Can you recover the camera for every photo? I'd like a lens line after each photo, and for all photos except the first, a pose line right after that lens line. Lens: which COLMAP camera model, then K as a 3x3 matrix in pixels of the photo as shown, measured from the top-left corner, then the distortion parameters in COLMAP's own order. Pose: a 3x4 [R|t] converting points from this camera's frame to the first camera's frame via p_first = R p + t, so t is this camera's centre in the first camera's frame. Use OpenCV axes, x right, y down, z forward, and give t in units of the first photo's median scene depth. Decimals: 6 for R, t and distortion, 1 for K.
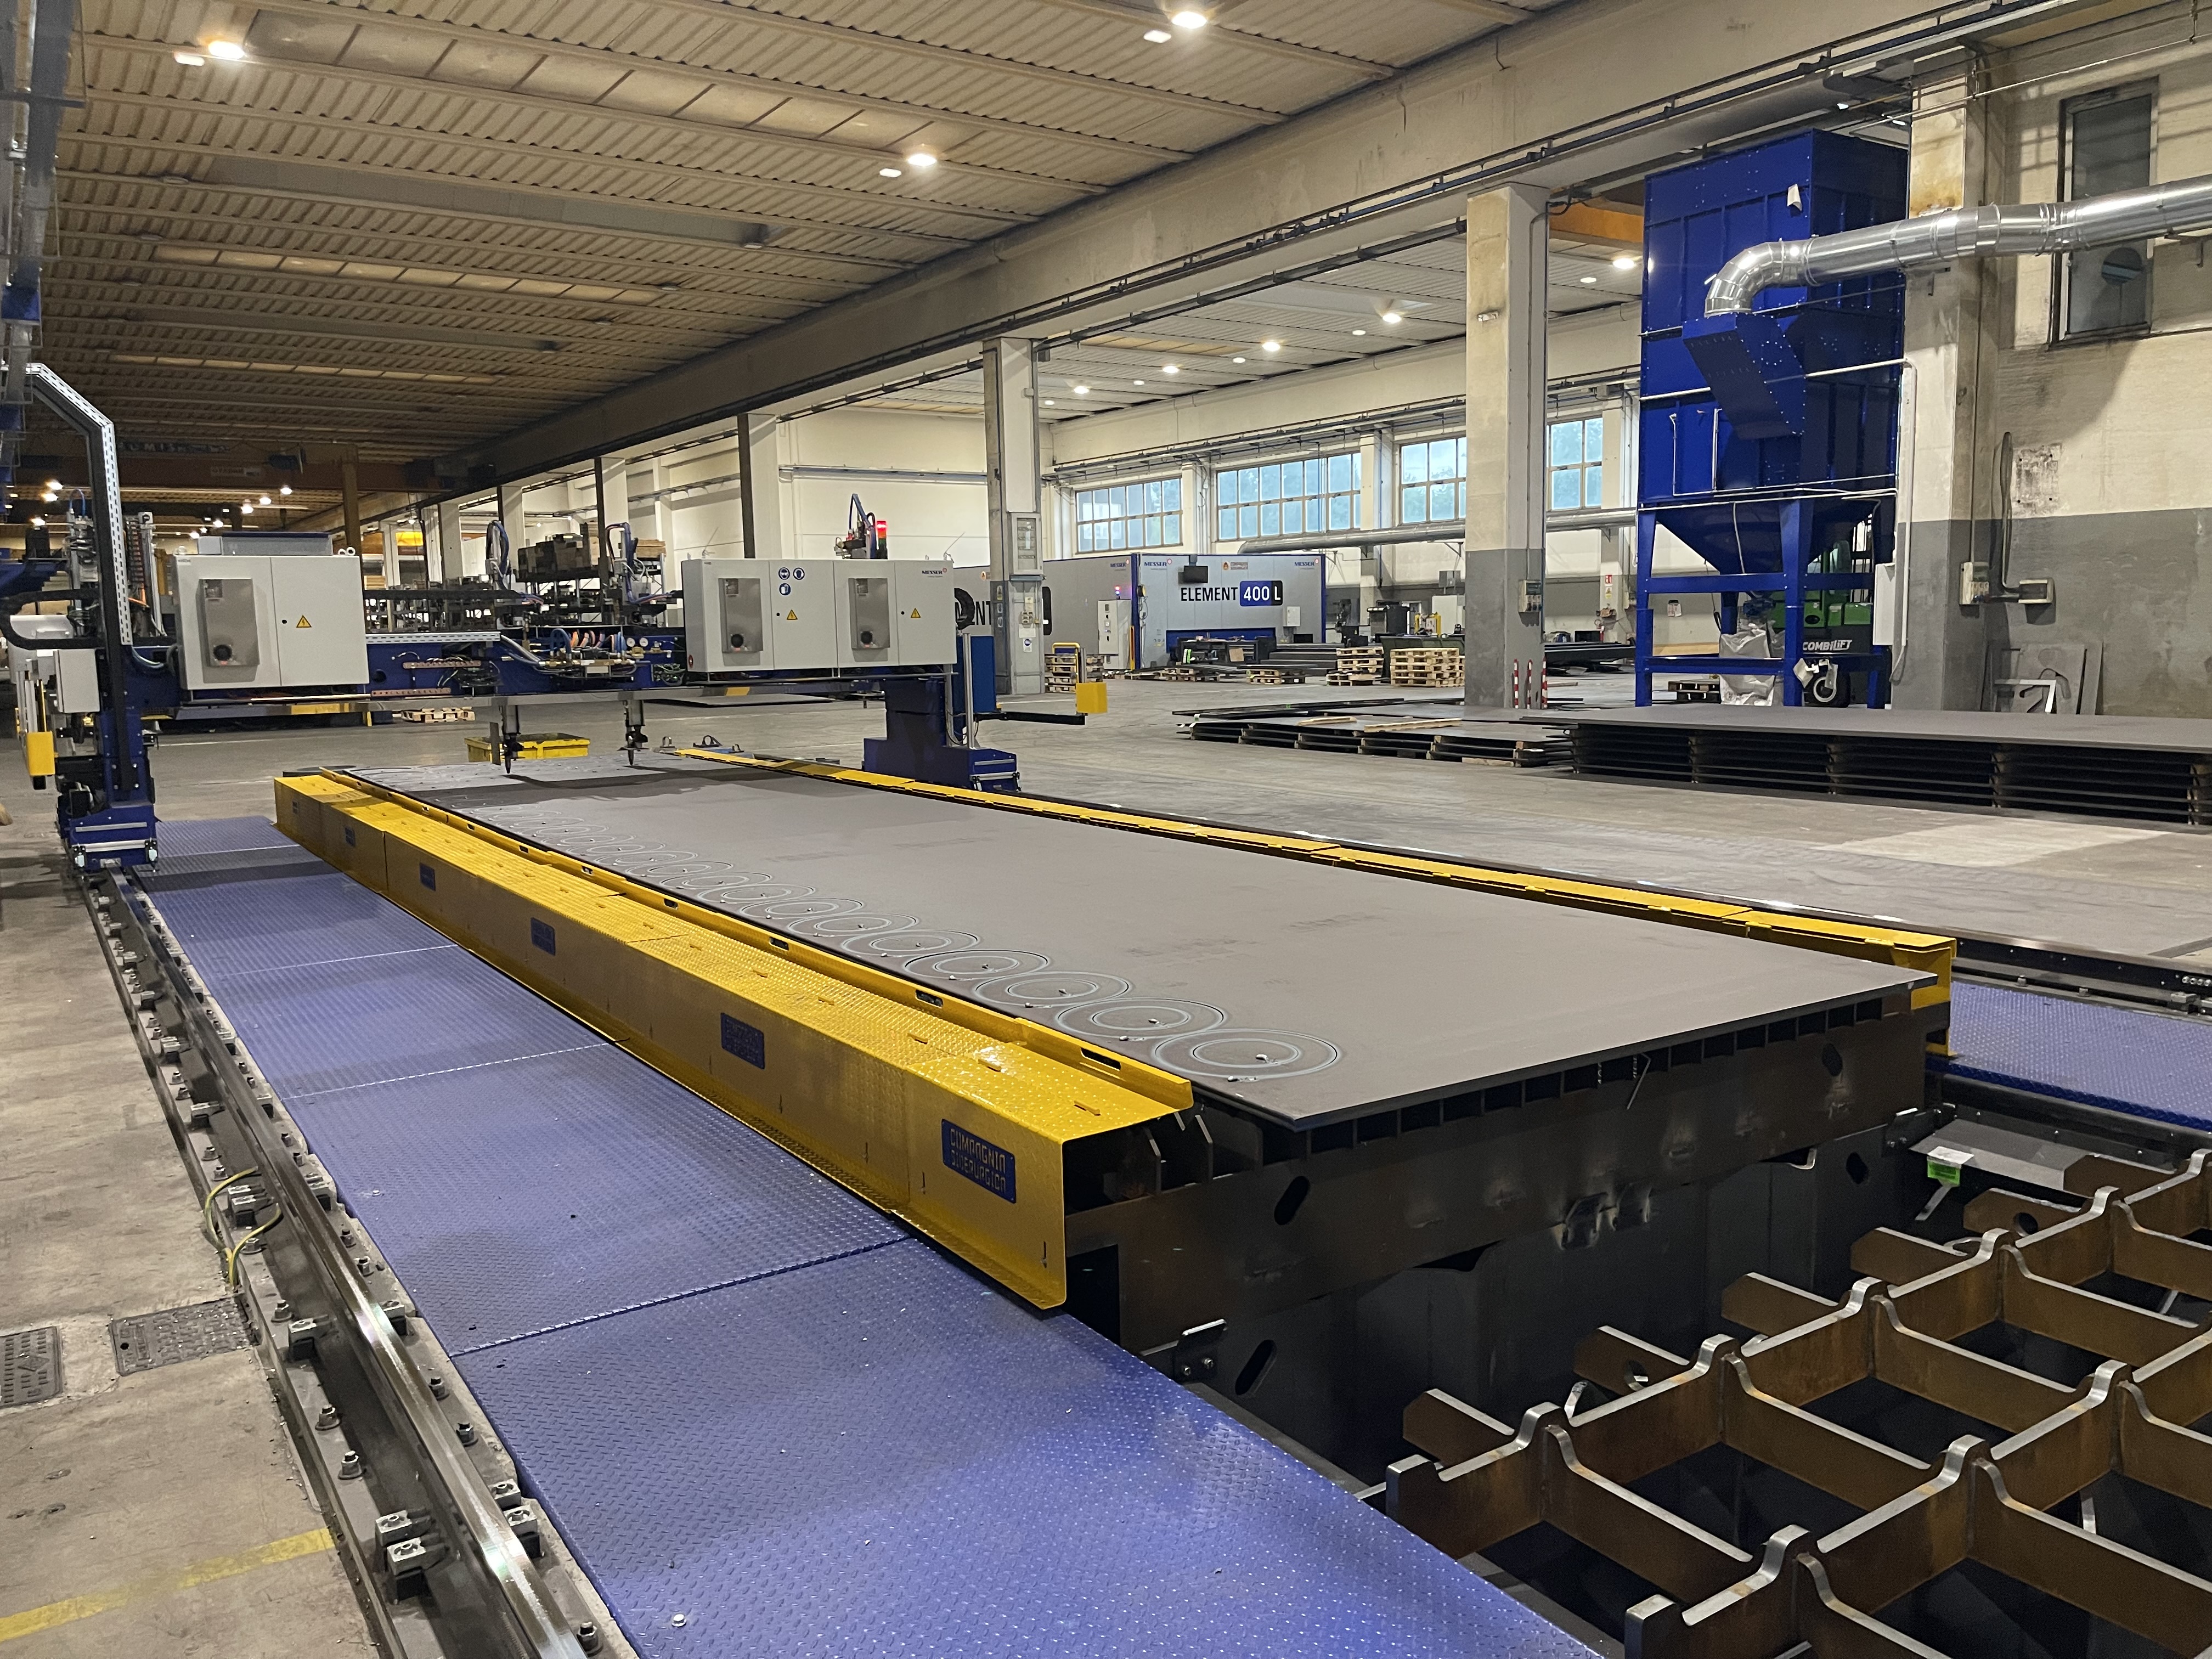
lens RADIAL K [[1658.0, 0, 1116.8], [0, 1658.0, 800.0], [0, 0, 1]] dist [0.039012, -0.006084]
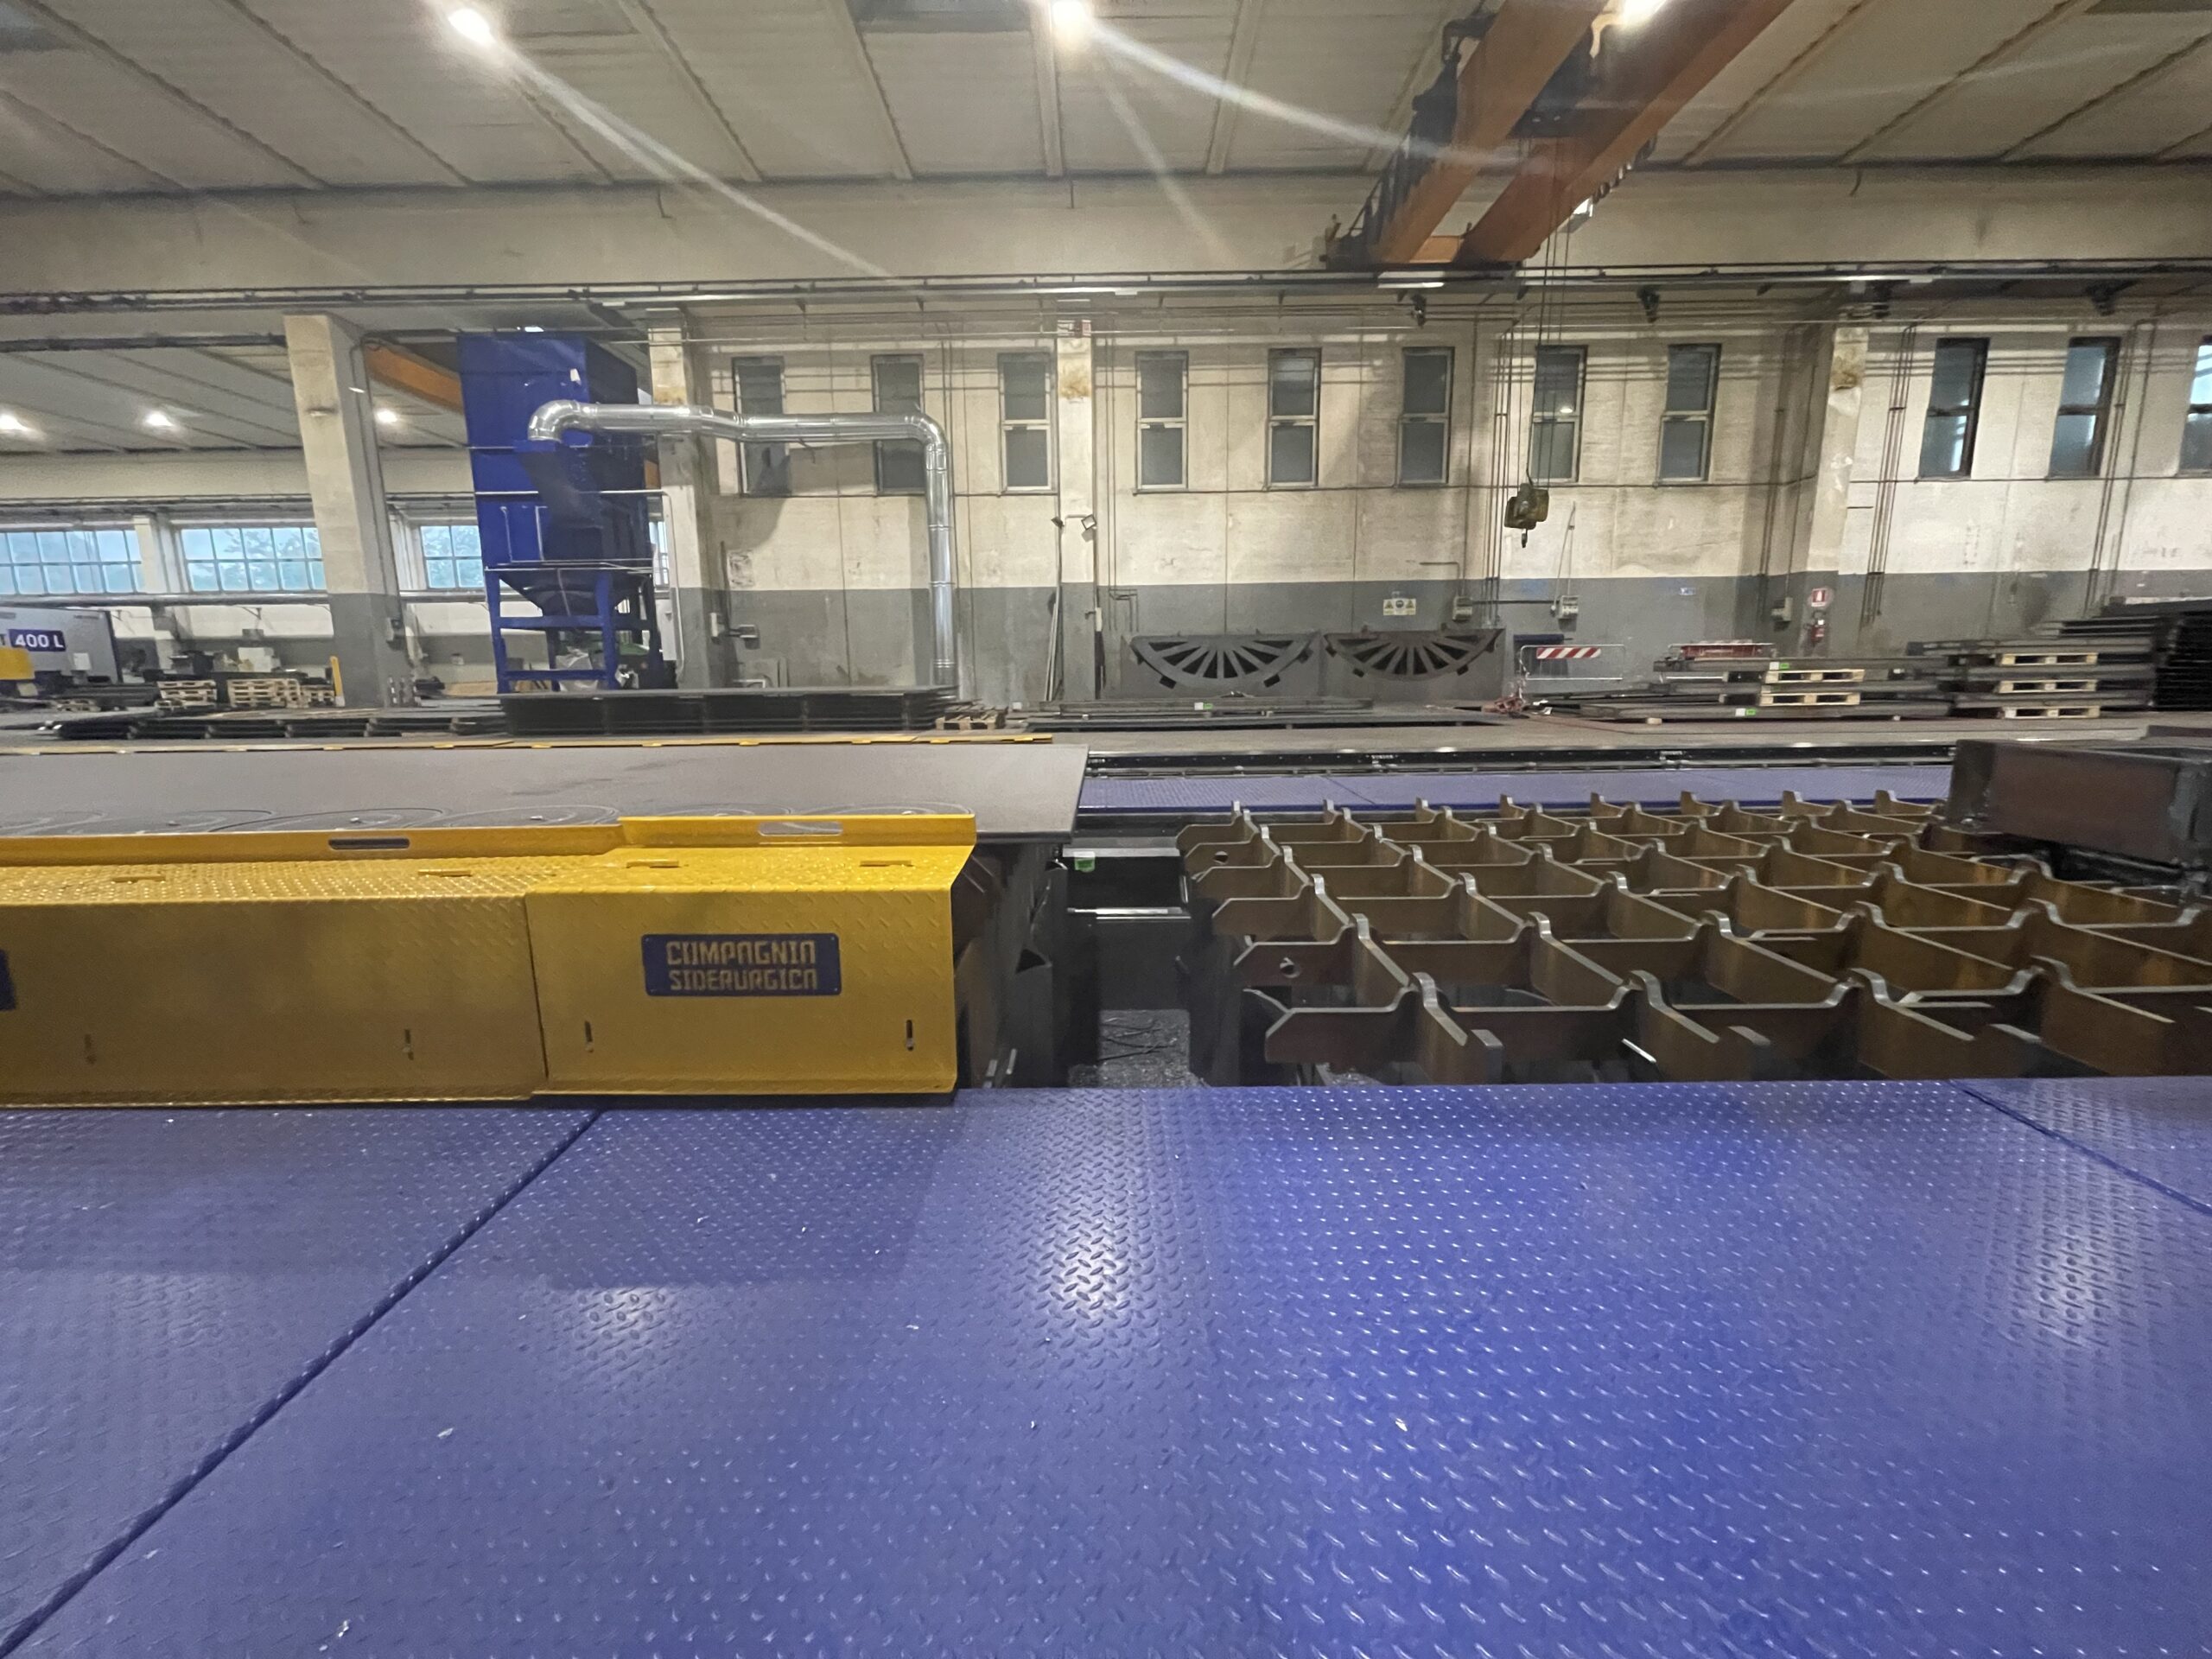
lens RADIAL K [[899.2, 0, 1095.7], [0, 899.2, 812.5], [0, 0, 1]] dist [-0.001221, -0.000463]
pose [[0.559345, -0.120008, 0.820202, -0.067372], [0.092902, 0.992307, 0.081835, 0.026339], [-0.823713, 0.030425, 0.566191, 0.129602]]
